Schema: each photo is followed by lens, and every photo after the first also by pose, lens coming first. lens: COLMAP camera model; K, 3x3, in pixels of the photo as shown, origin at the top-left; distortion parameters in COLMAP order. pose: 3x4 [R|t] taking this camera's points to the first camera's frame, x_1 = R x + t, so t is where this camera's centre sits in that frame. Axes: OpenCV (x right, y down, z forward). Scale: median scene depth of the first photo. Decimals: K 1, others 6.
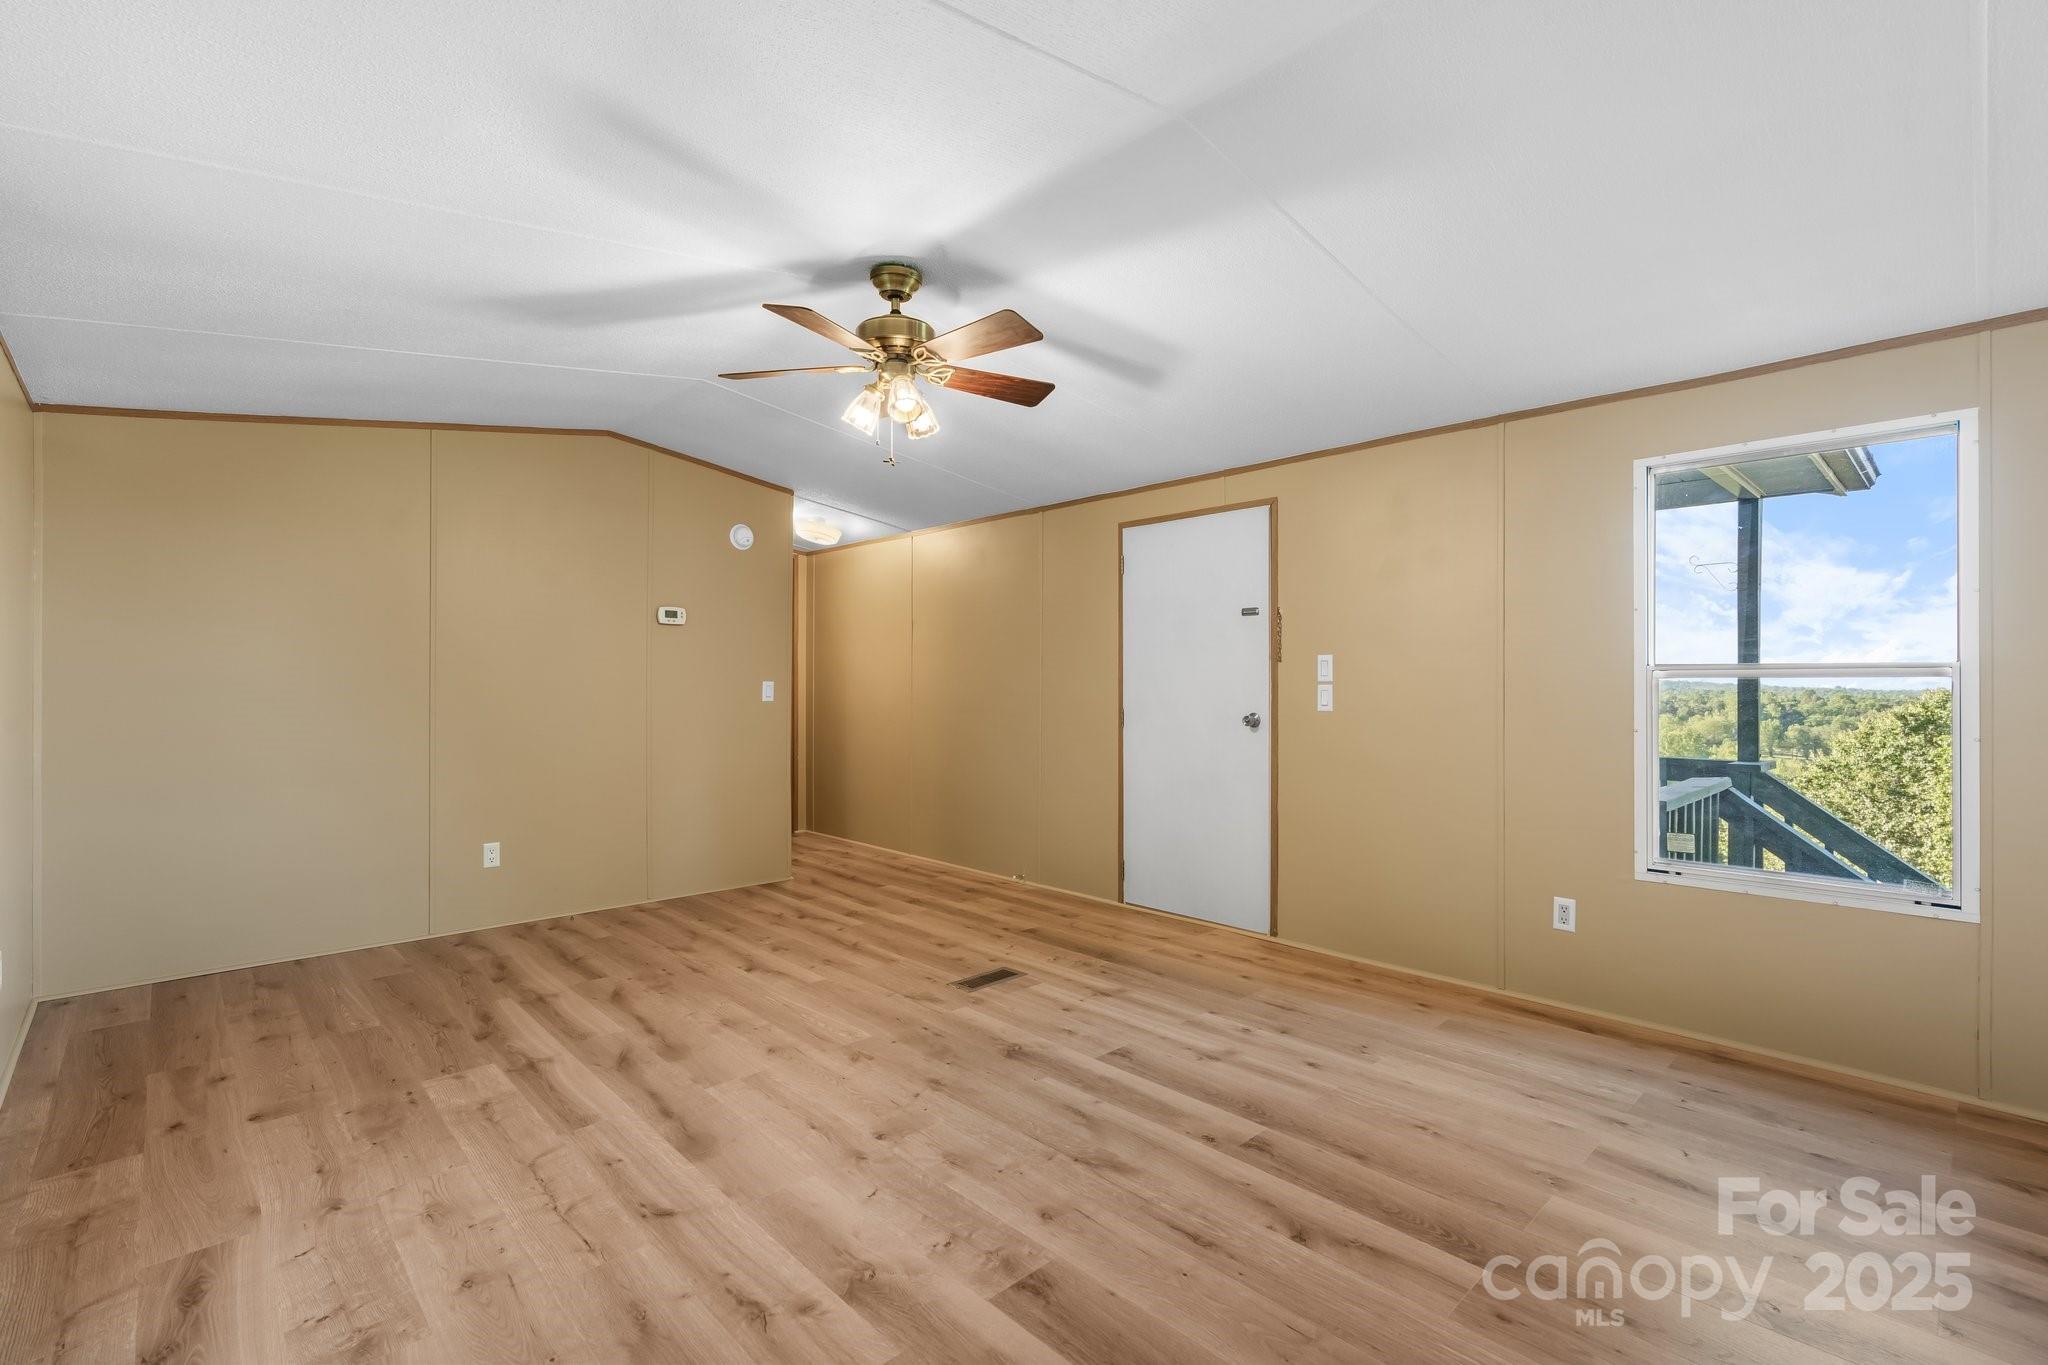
lens RADIAL K [[891.2, 0, 1024.0], [0, 891.2, 682.5], [0, 0, 1]] dist [-0.000141, 0.000003]
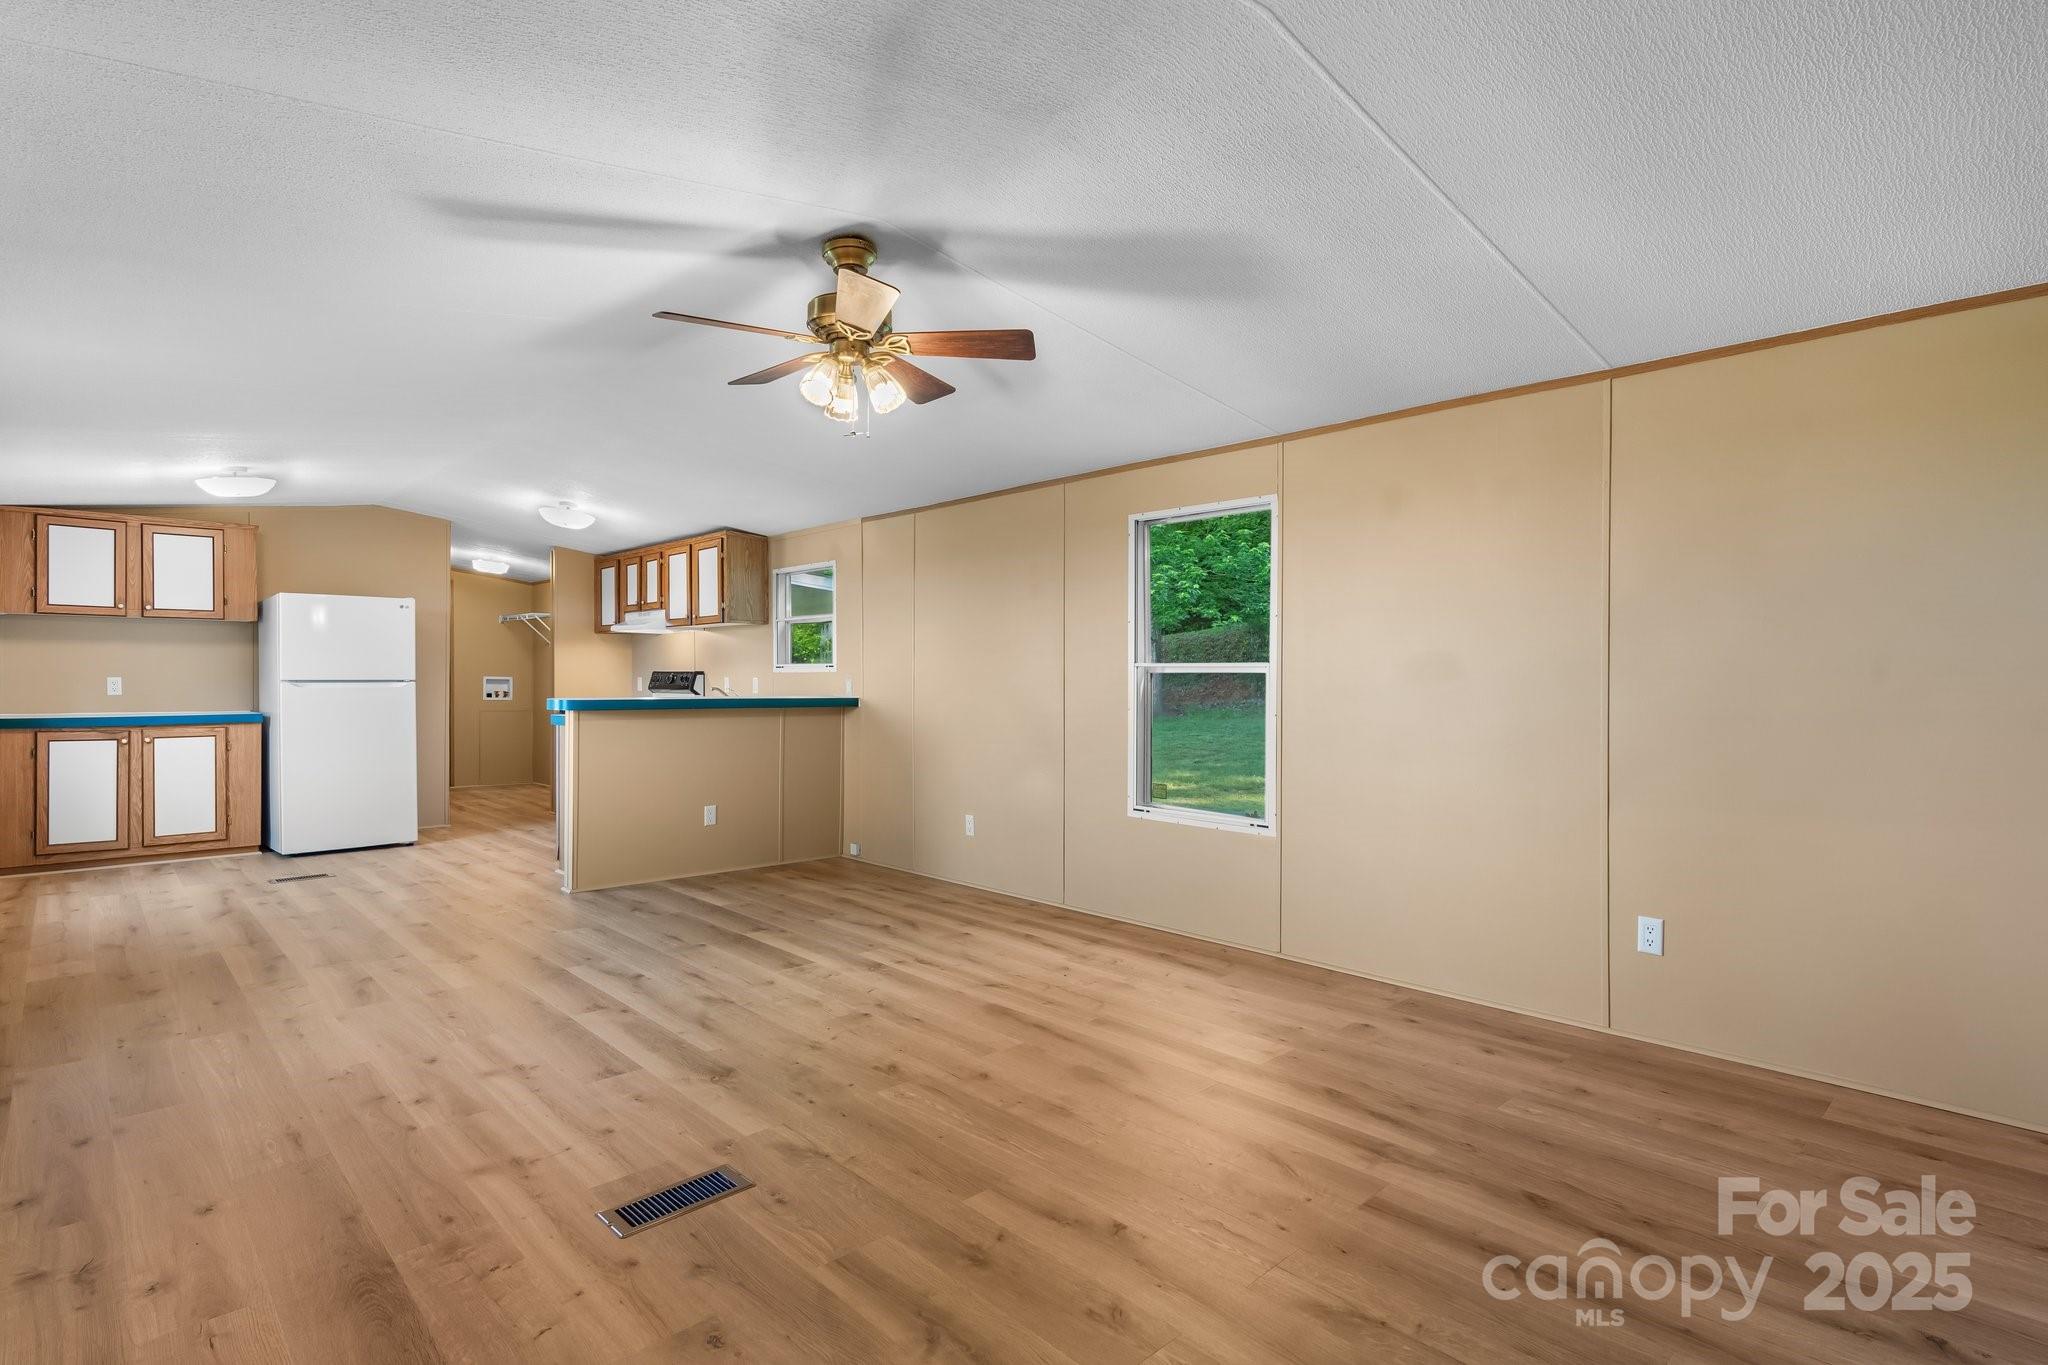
lens RADIAL K [[1004.9, 0, 1024.0], [0, 1004.9, 682.5], [0, 0, 1]] dist [0.000392, -0.000261]
pose [[-0.999998, -0.001370, 0.001130, -0.340381], [-0.001361, 0.999969, 0.007807, -0.002398], [-0.001141, 0.007806, -0.999969, 2.134392]]
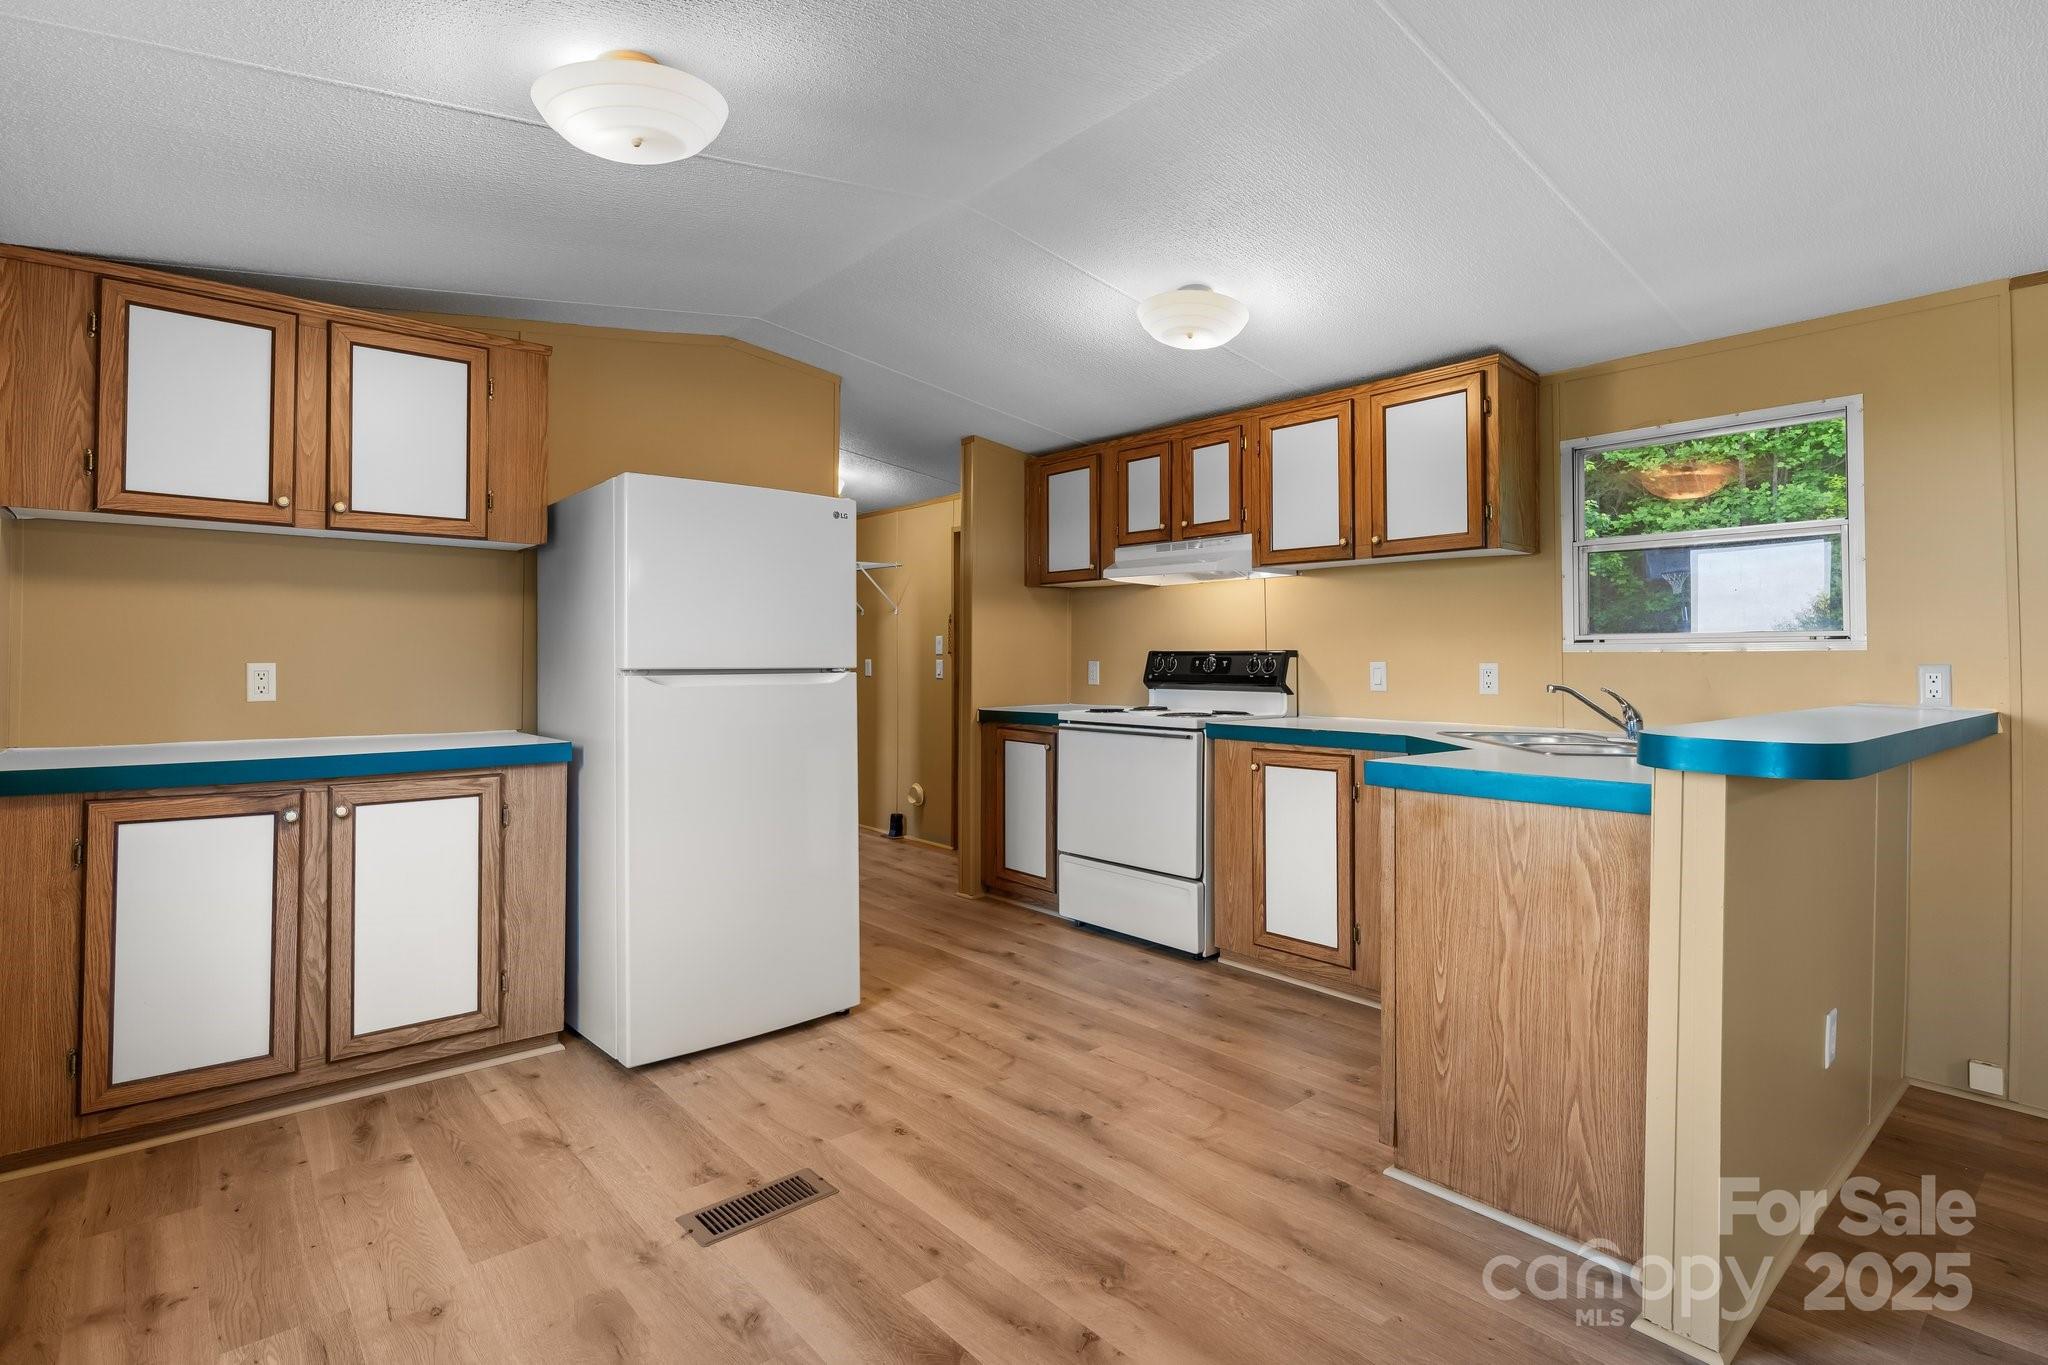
lens RADIAL K [[996.0, 0, 1026.0], [0, 996.0, 648.1], [0, 0, 1]] dist [-0.001203, 0.000092]
pose [[-0.998428, -0.001869, 0.056020, -0.018272], [-0.002348, 0.999961, -0.008493, -0.002354], [-0.056002, -0.008611, -0.998394, 1.793178]]
